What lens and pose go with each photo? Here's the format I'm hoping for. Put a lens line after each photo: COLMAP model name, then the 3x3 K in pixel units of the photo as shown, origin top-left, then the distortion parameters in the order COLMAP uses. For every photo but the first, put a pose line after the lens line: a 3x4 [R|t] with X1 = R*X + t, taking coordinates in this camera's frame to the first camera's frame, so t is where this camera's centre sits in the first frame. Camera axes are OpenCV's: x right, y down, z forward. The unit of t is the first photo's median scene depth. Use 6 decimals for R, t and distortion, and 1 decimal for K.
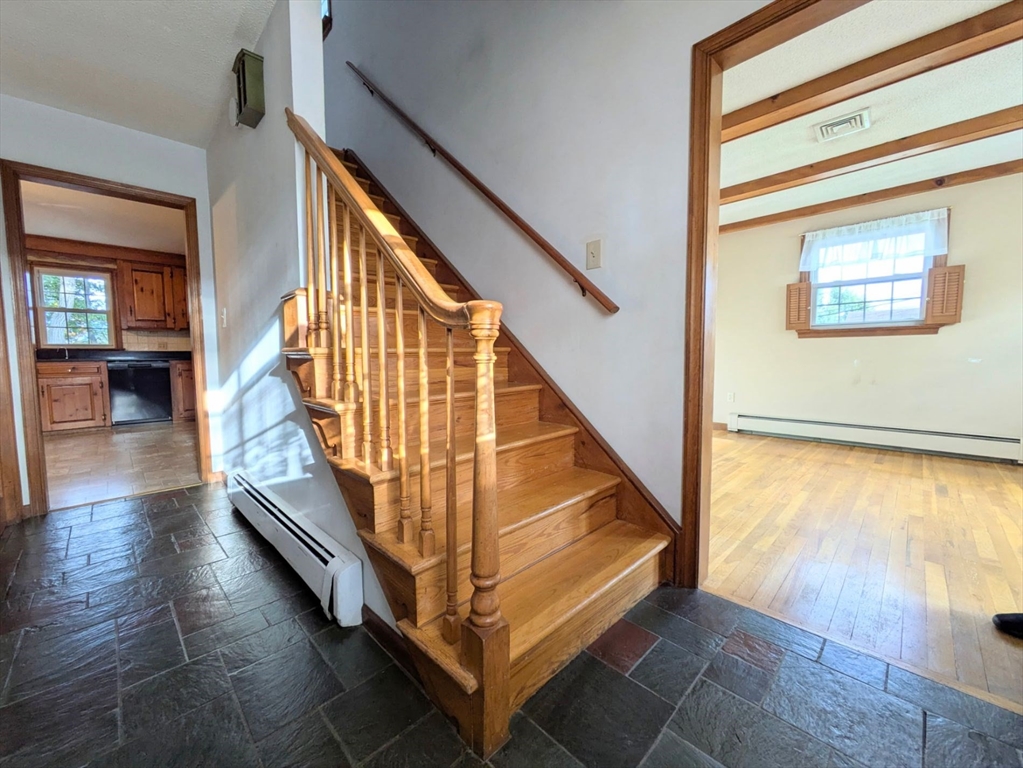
lens RADIAL K [[405.1, 0, 509.2], [0, 405.1, 384.6], [0, 0, 1]] dist [0.001780, 0.000372]
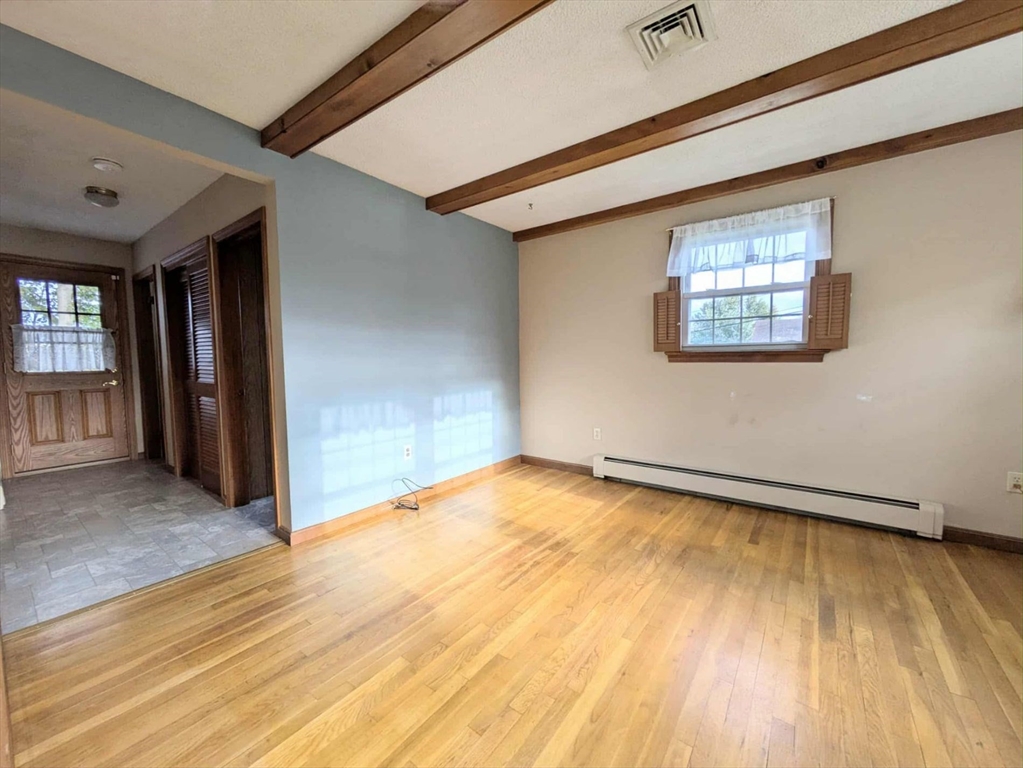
lens RADIAL K [[405.1, 0, 513.8], [0, 405.1, 382.5], [0, 0, 1]] dist [0.001780, 0.000372]
pose [[0.988993, -0.006631, 0.147816, 0.343871], [0.008439, 0.999897, -0.011605, -0.077589], [-0.147724, 0.012725, 0.988947, 0.309737]]
